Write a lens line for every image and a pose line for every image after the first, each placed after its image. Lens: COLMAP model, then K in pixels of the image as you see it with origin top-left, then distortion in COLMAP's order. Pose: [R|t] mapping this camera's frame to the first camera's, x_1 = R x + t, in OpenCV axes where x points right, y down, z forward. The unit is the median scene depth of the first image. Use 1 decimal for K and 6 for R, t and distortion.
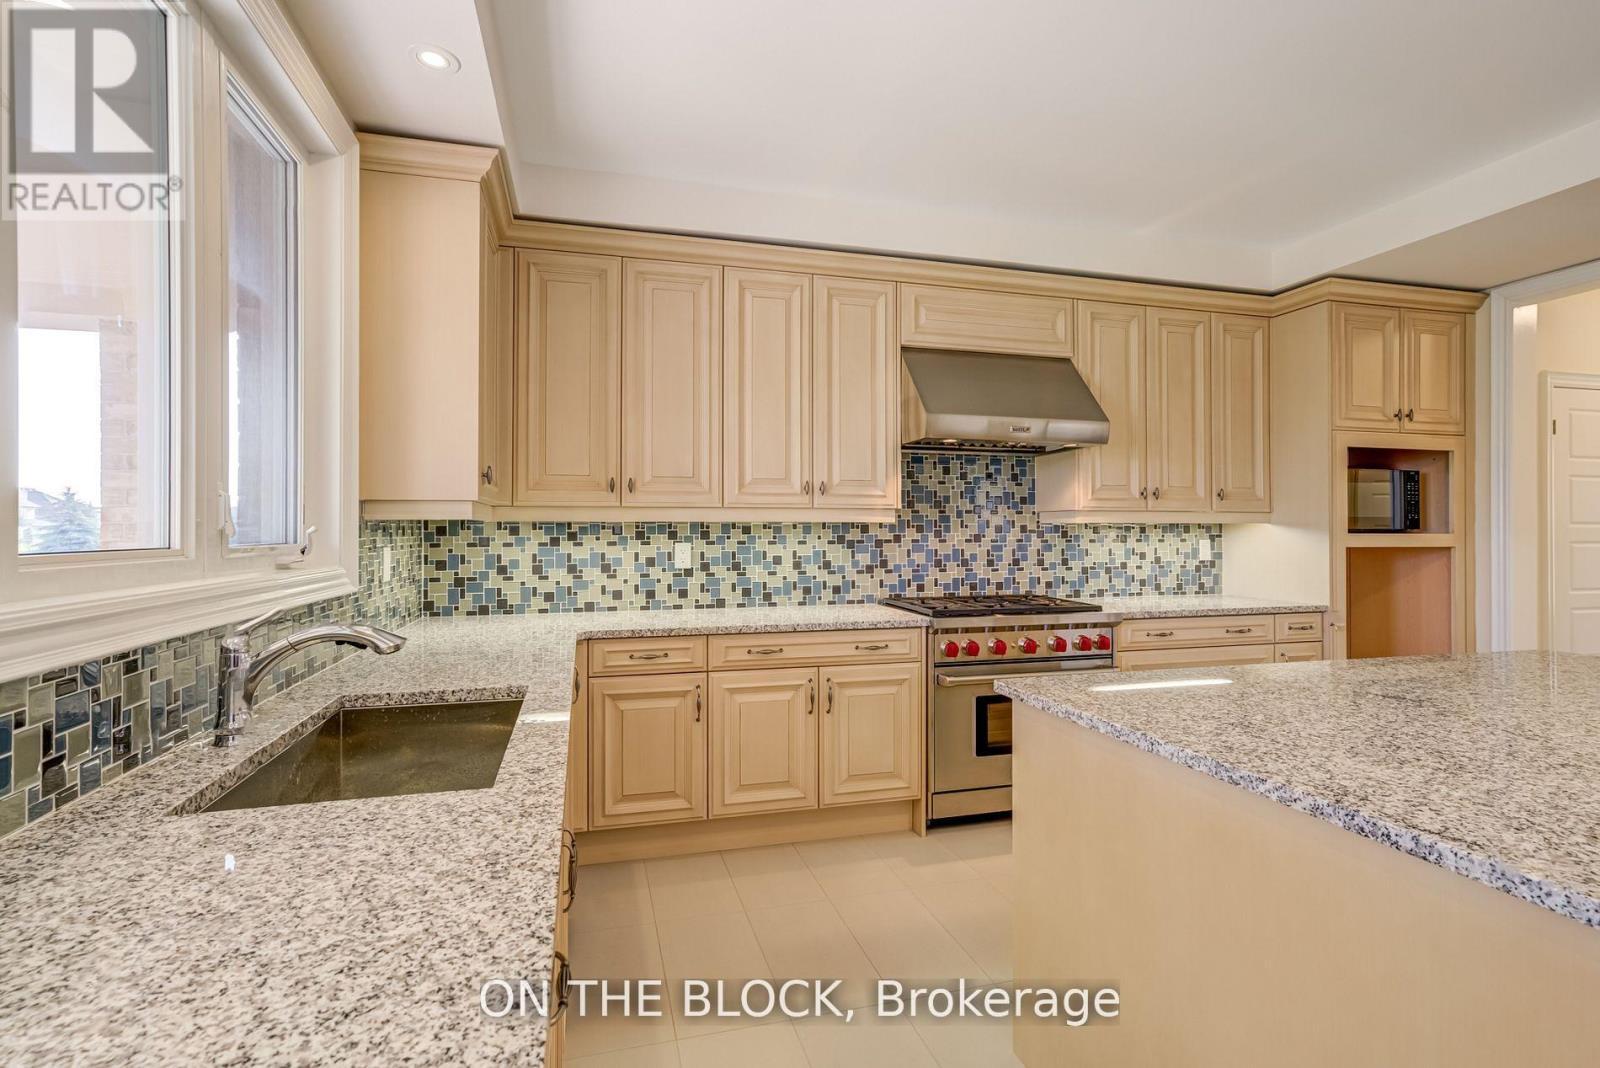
lens RADIAL K [[760.0, 0, 798.0], [0, 760.0, 520.2], [0, 0, 1]] dist [-0.008979, 0.006496]
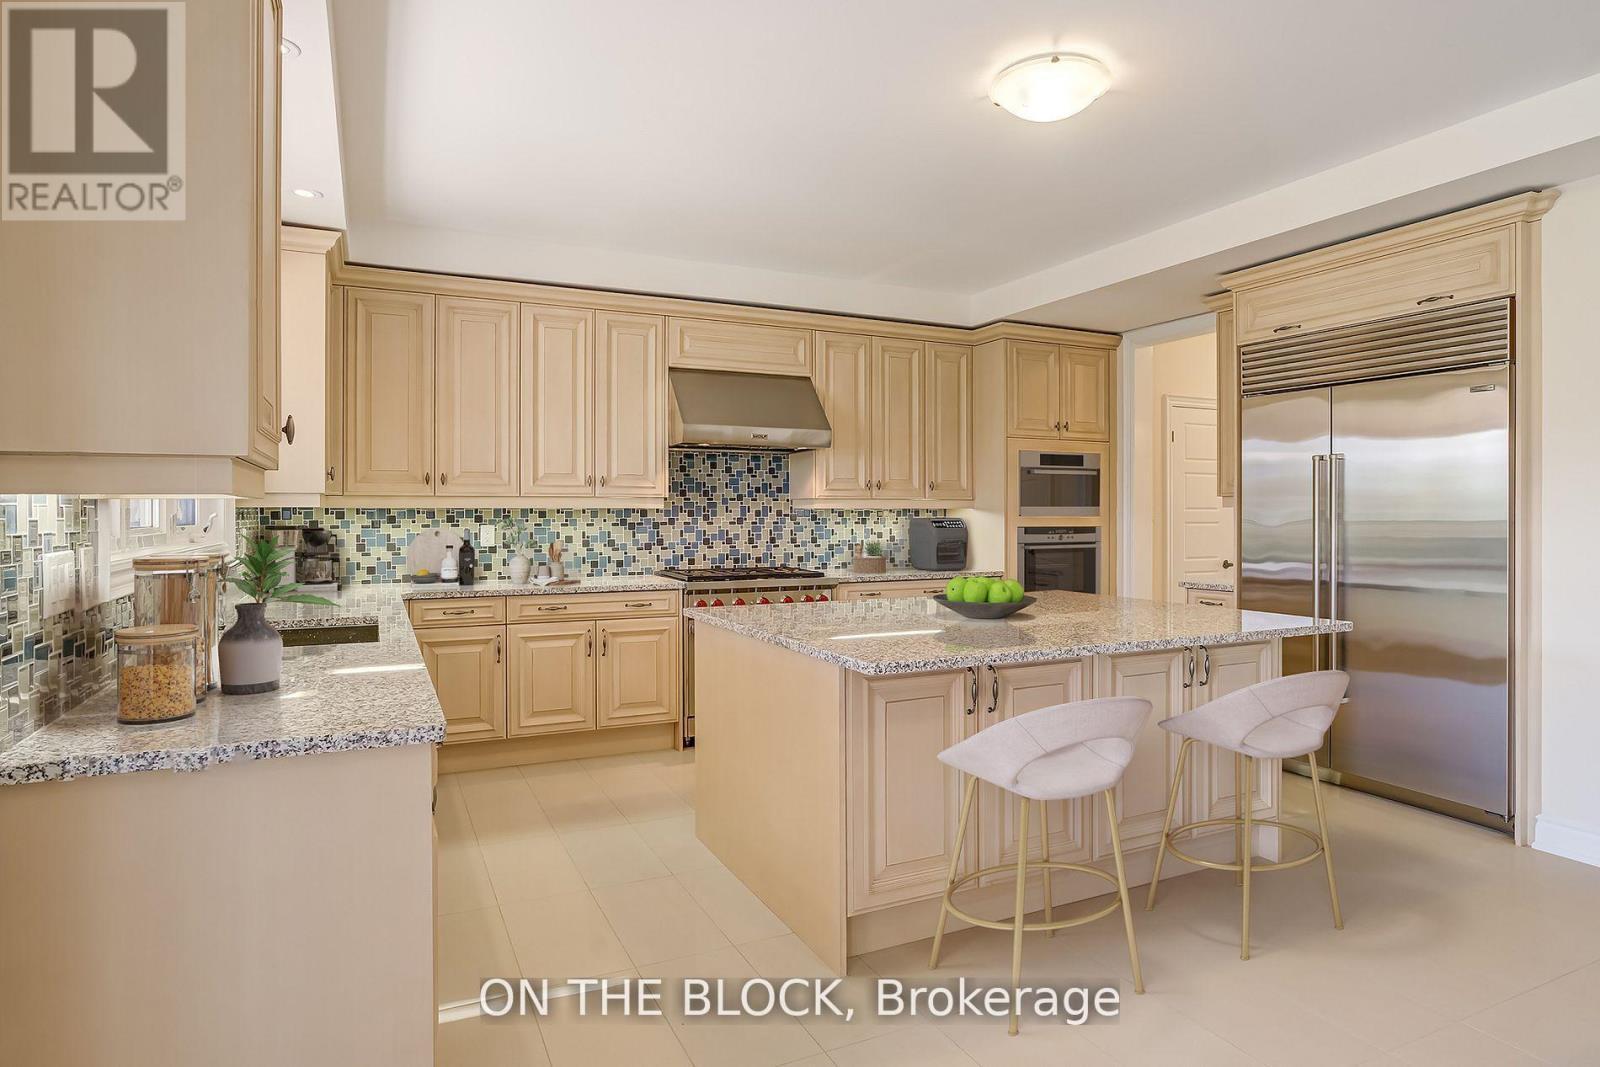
lens RADIAL K [[896.6, 0, 806.8], [0, 896.6, 512.6], [0, 0, 1]] dist [-0.031845, 0.003727]
pose [[0.983810, -0.000688, 0.179213, 0.088772], [-0.001491, 0.999927, 0.012023, -0.007564], [-0.179208, -0.012095, 0.983737, -0.460502]]
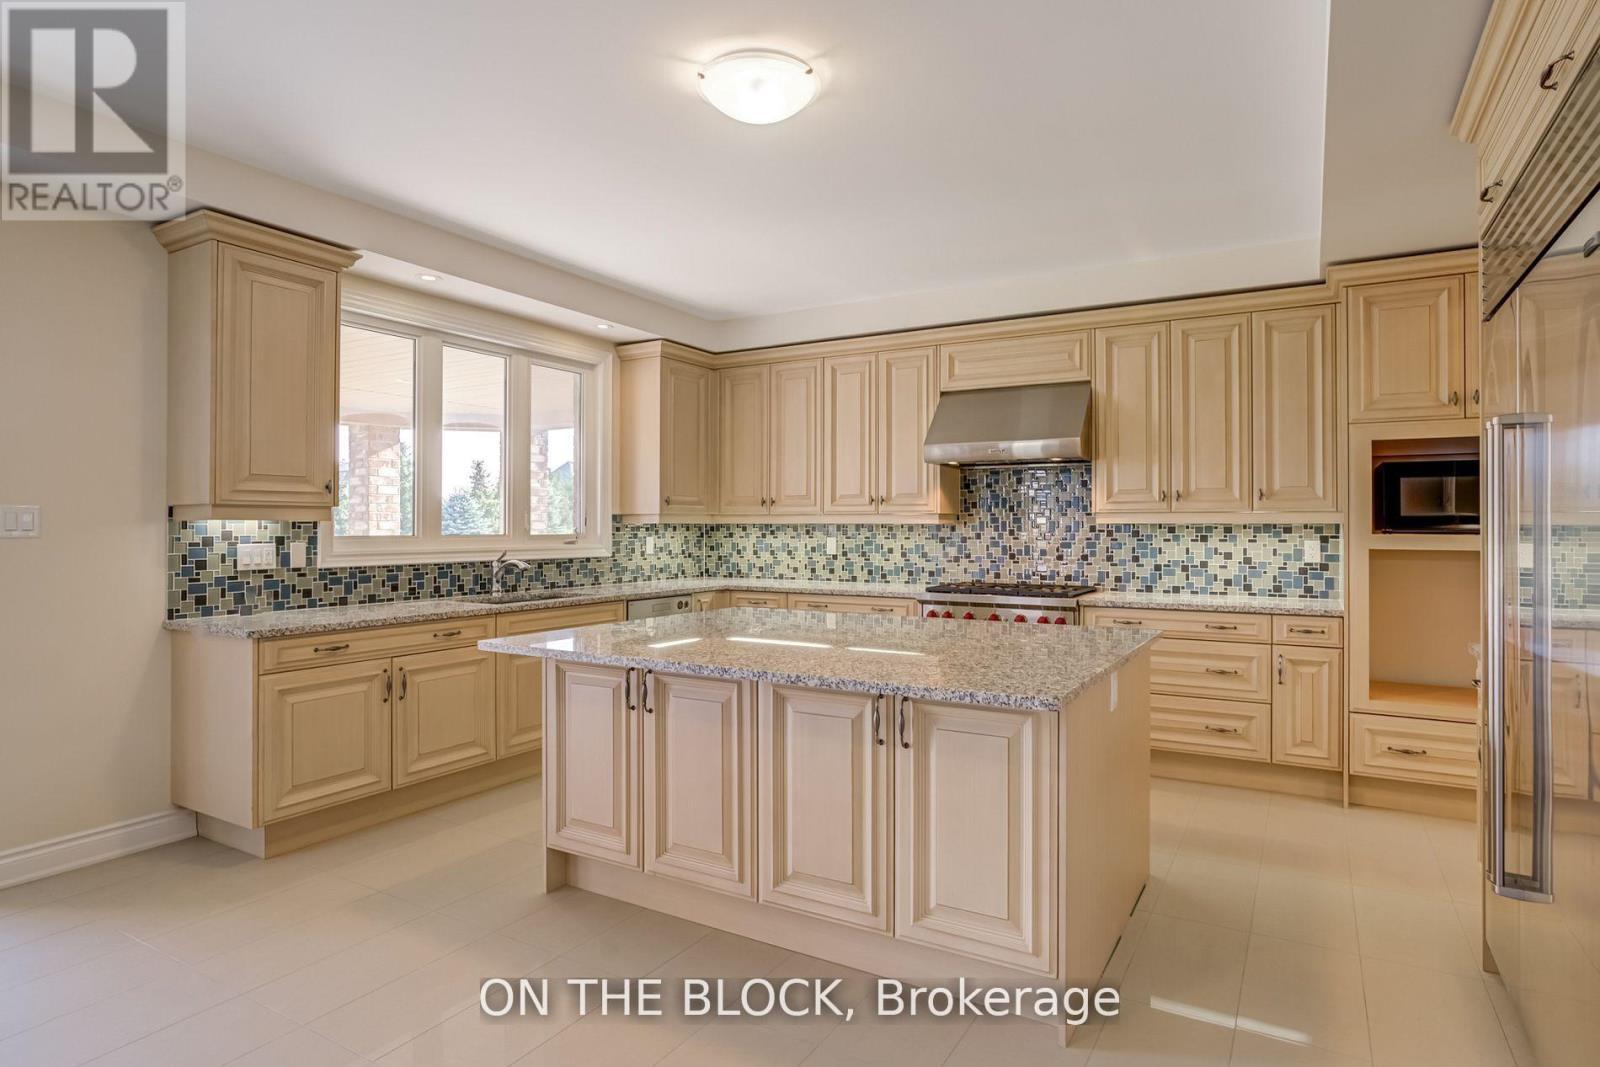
lens RADIAL K [[859.3, 0, 837.2], [0, 859.3, 517.8], [0, 0, 1]] dist [-0.019099, 0.001168]
pose [[0.718103, -0.005864, -0.695912, 0.989018], [0.005846, 0.999980, -0.002394, -0.004533], [0.695912, -0.002349, 0.718123, -0.203295]]
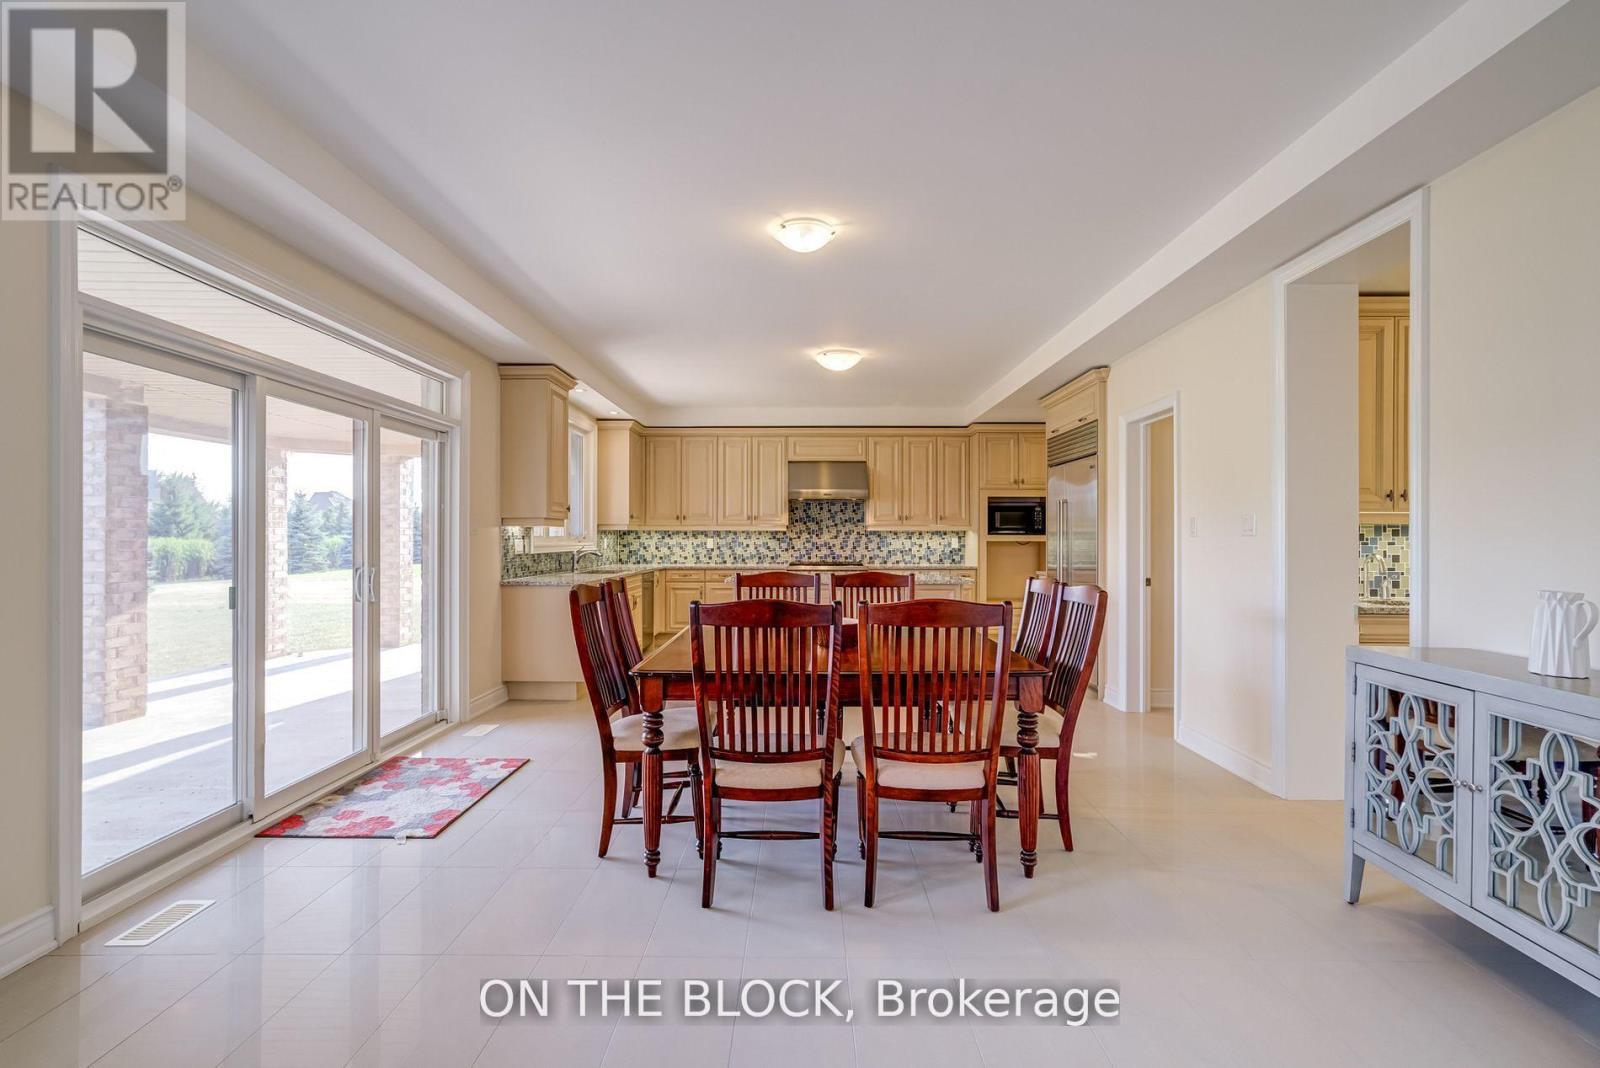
lens RADIAL K [[760.0, 0, 802.0], [0, 760.0, 531.6], [0, 0, 1]] dist [-0.008979, 0.006496]
pose [[0.962760, -0.000964, -0.270356, 0.811249], [0.002225, 0.999988, 0.004355, -0.003993], [0.270349, -0.004795, 0.962751, -1.346052]]
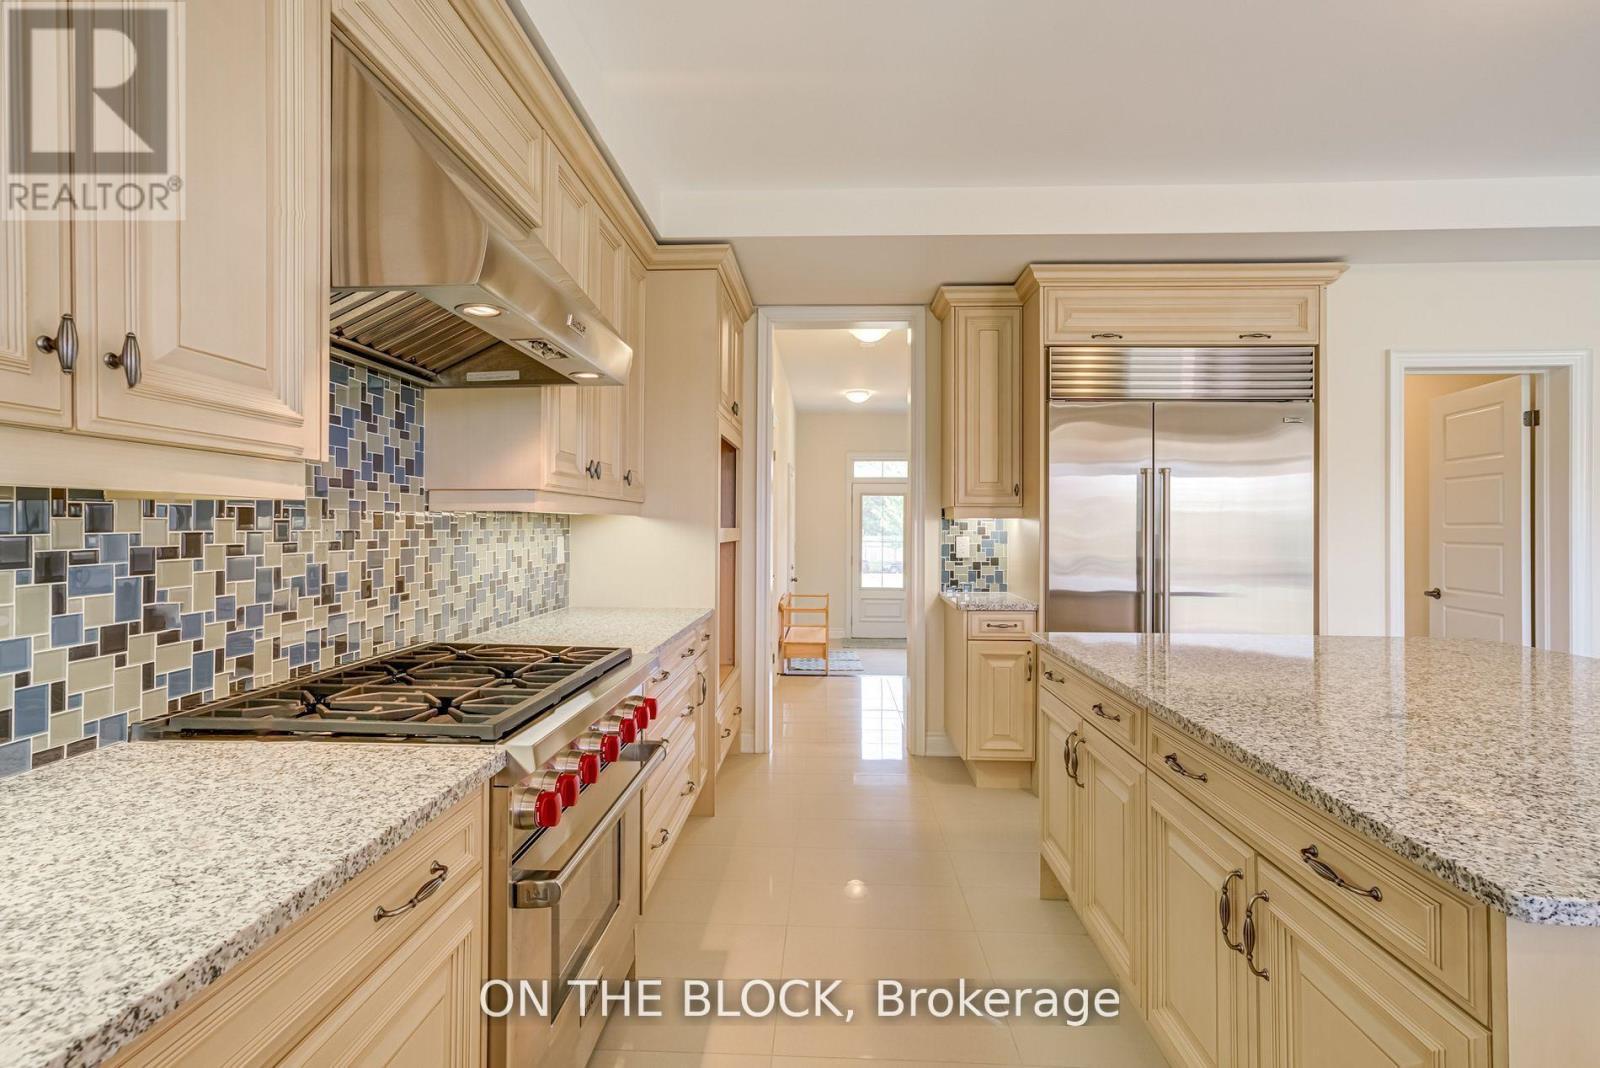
lens RADIAL K [[760.0, 0, 796.3], [0, 760.0, 519.3], [0, 0, 1]] dist [-0.008979, 0.006496]
pose [[0.312457, 0.008867, 0.949891, -0.128453], [-0.015723, 0.999868, -0.004162, 0.009059], [-0.949802, -0.013635, 0.312555, 0.626742]]
